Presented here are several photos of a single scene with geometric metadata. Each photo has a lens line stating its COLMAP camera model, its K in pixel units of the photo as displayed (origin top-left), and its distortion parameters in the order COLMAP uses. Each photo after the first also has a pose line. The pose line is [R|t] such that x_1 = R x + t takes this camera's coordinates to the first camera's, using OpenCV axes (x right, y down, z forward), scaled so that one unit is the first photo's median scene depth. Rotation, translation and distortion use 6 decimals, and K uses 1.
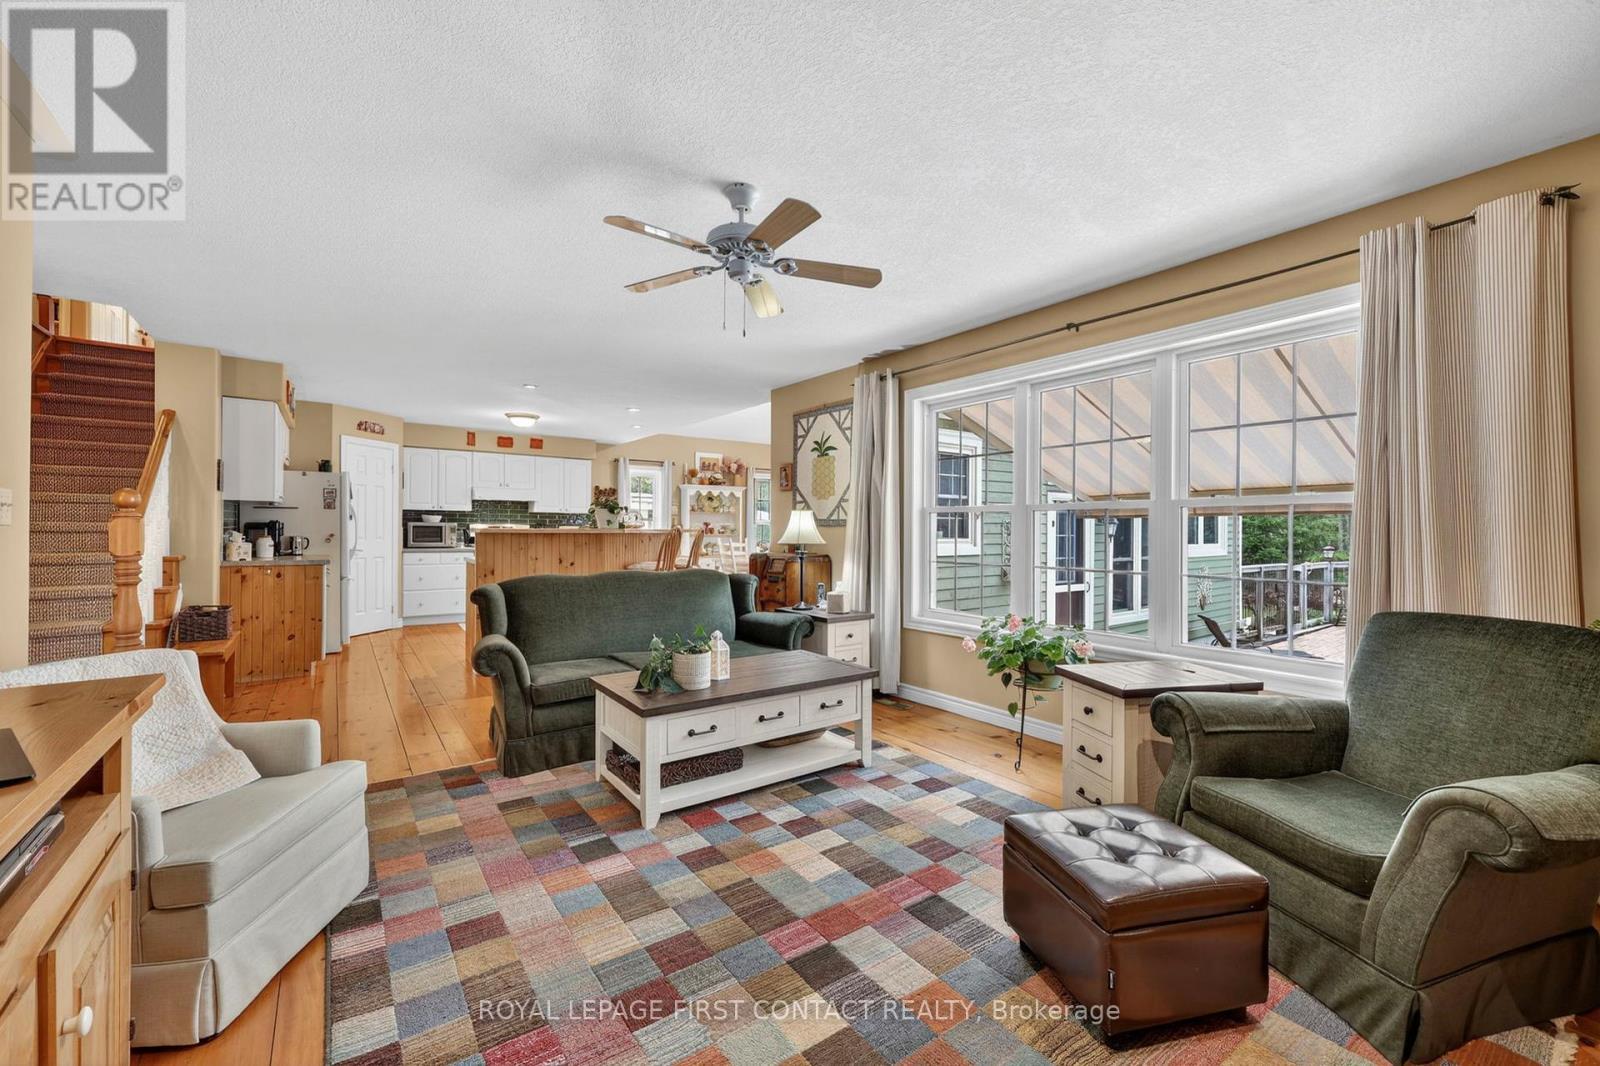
lens RADIAL K [[637.4, 0, 800.0], [0, 637.4, 533.0], [0, 0, 1]] dist [-0.001062, -0.000323]
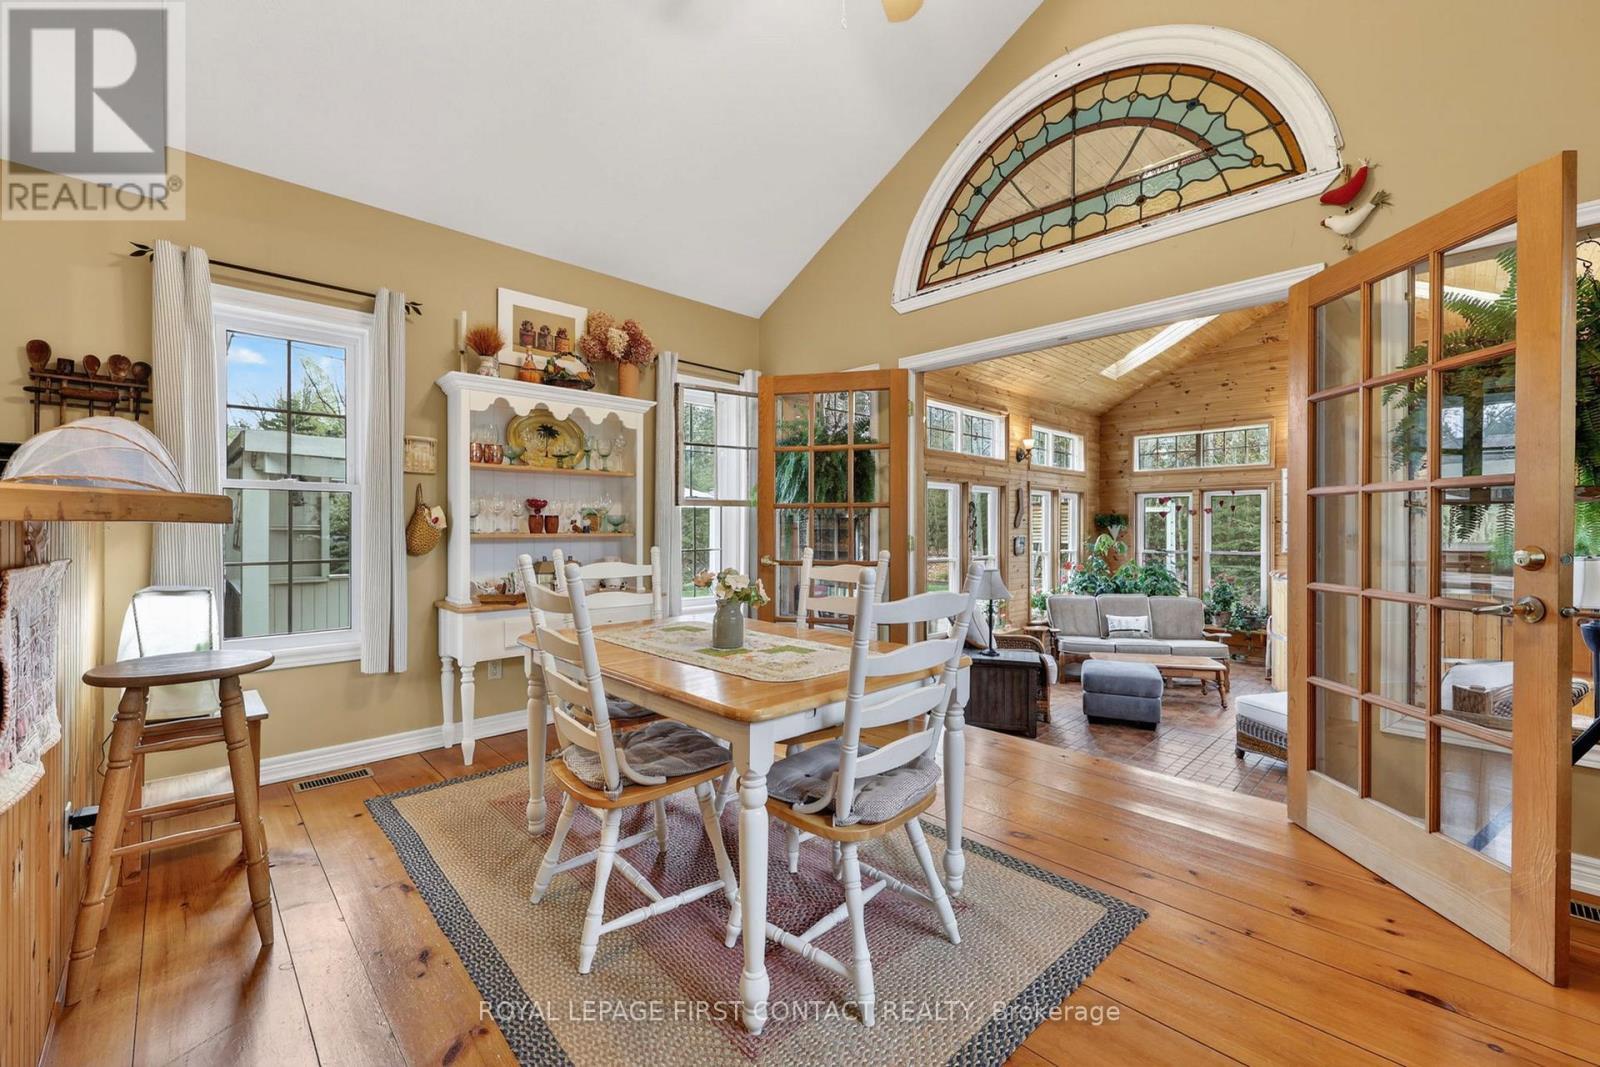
lens RADIAL K [[637.4, 0, 800.0], [0, 637.4, 533.5], [0, 0, 1]] dist [-0.001062, -0.000323]
pose [[0.989260, -0.008497, 0.145922, -0.114189], [0.008339, 0.999964, 0.001697, 0.003536], [-0.145932, -0.000462, 0.989295, 1.278303]]
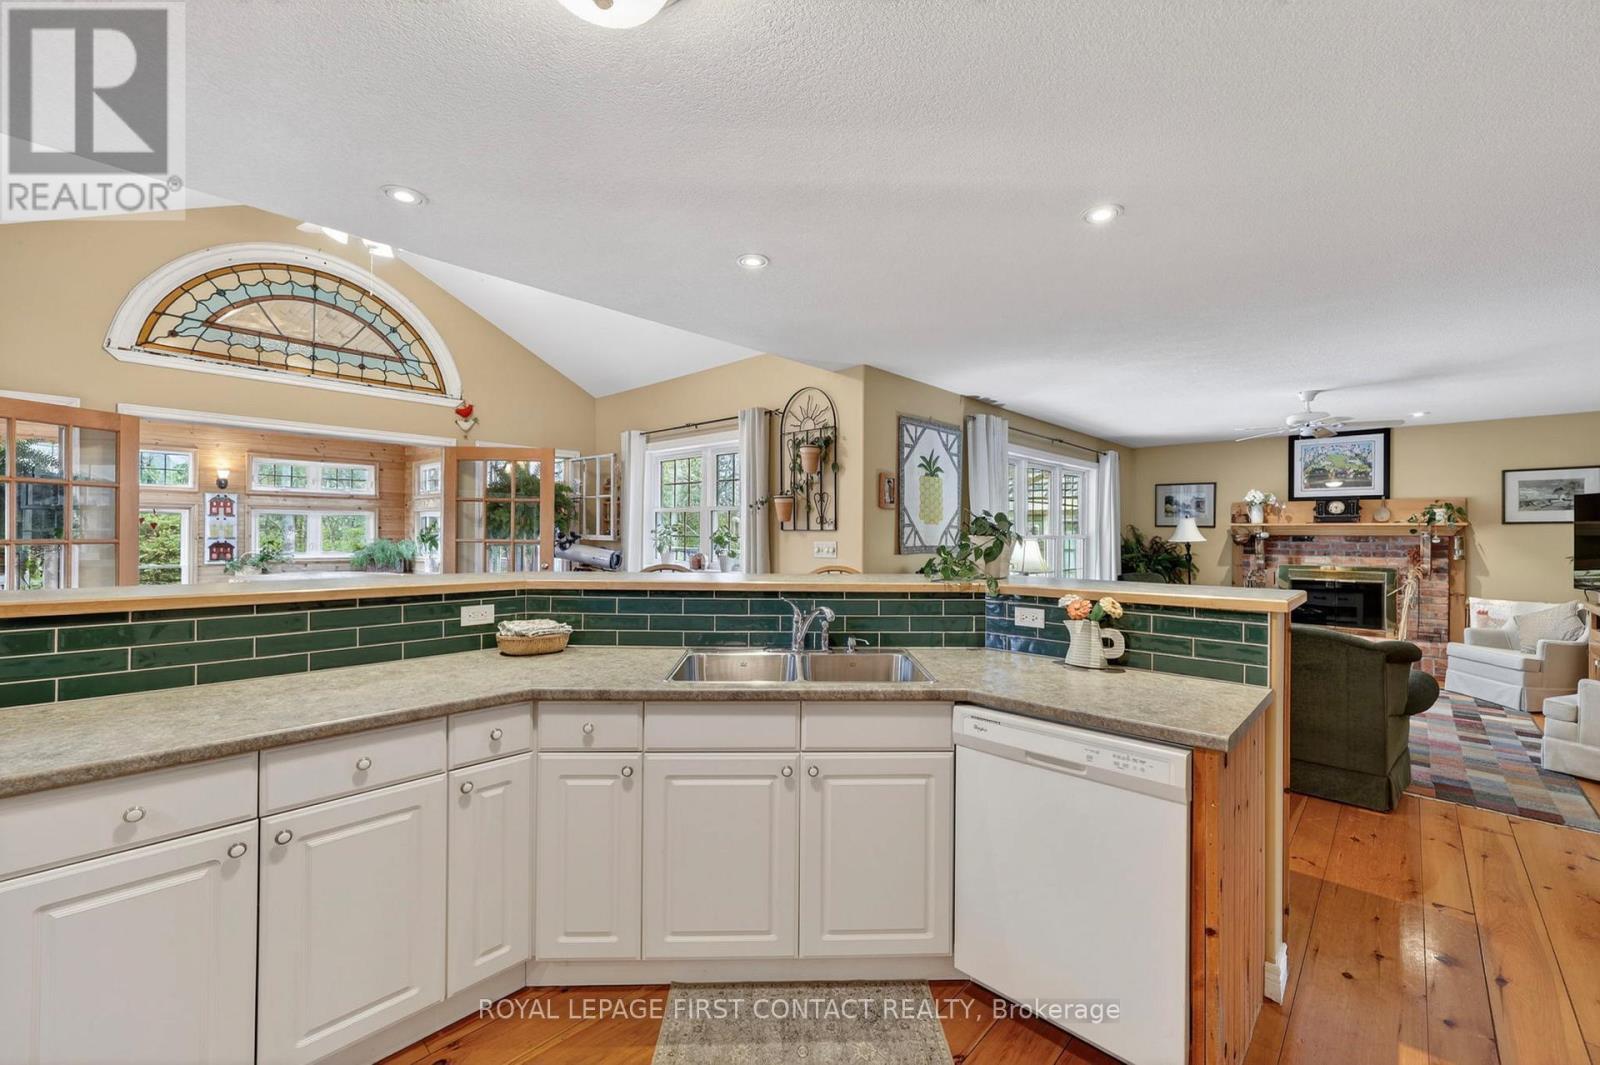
lens RADIAL K [[637.4, 0, 800.0], [0, 637.4, 532.5], [0, 0, 1]] dist [-0.001062, -0.000323]
pose [[-0.179021, -0.006463, 0.983824, -0.802153], [-0.000905, 0.999979, 0.006405, -0.044753], [-0.983845, 0.000256, -0.179024, 1.313735]]
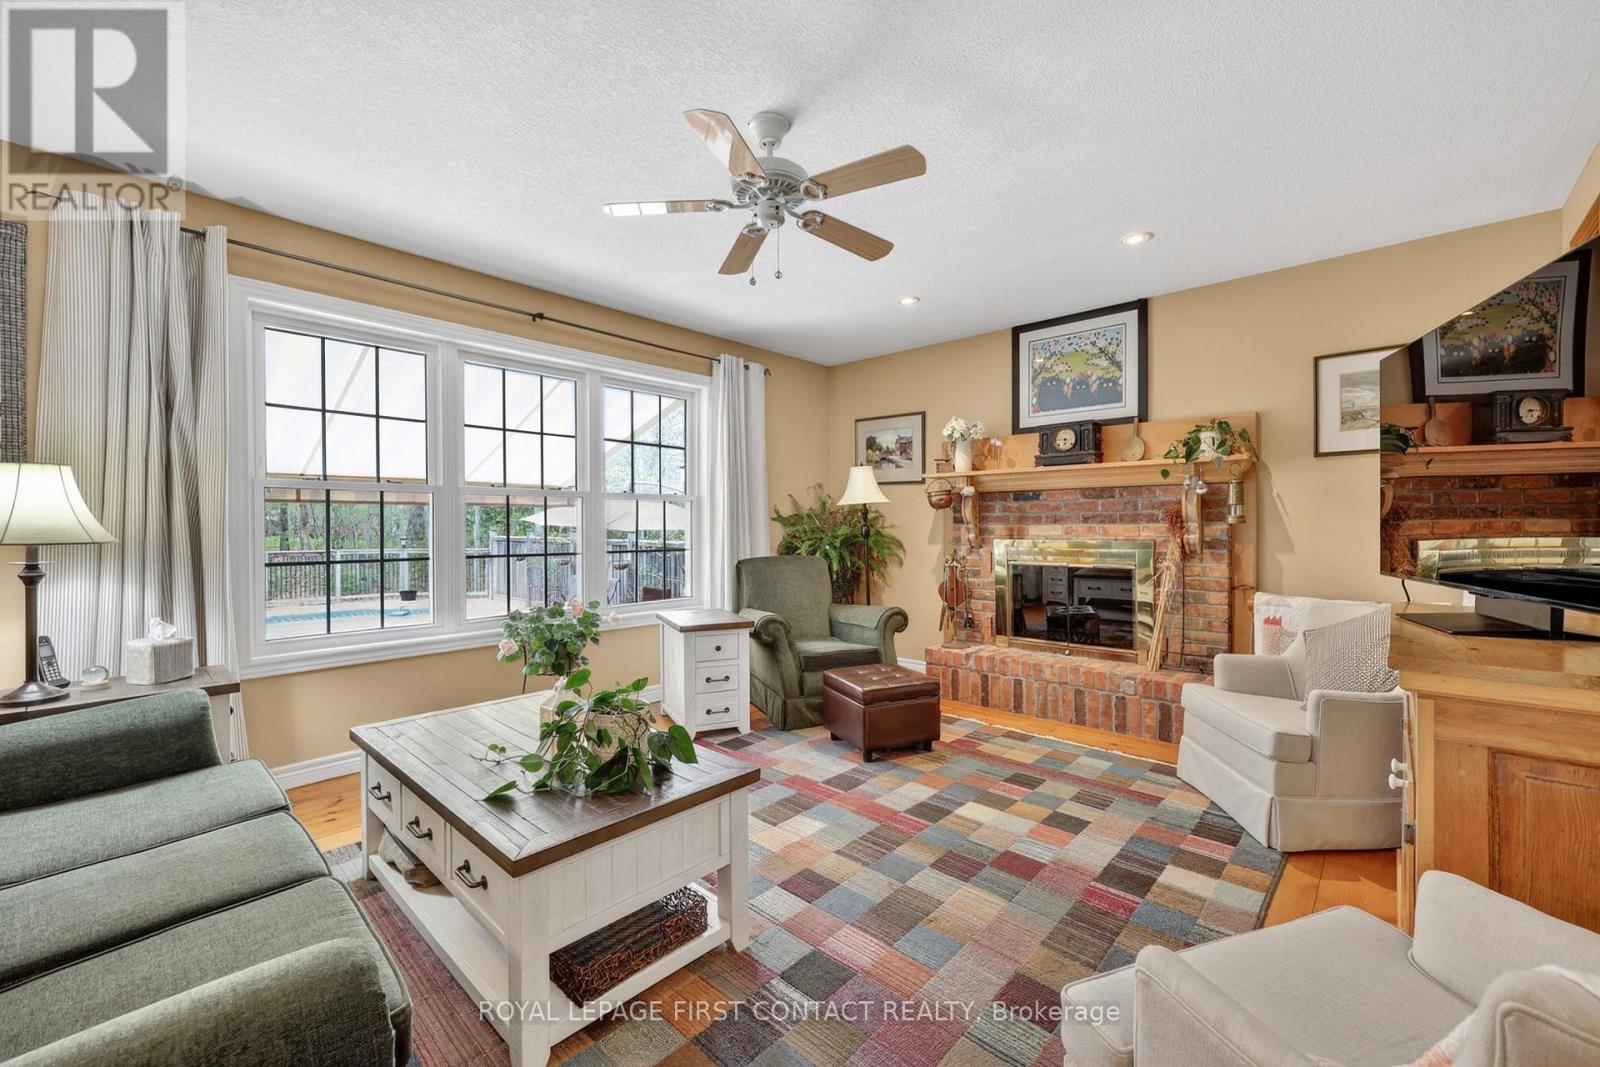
lens RADIAL K [[654.6, 0, 802.4], [0, 654.6, 531.0], [0, 0, 1]] dist [-0.000821, -0.000430]
pose [[-0.197835, -0.012383, 0.980157, -0.440659], [0.005725, 0.999889, 0.013788, 0.004943], [-0.980219, 0.008339, -0.197742, 0.507288]]
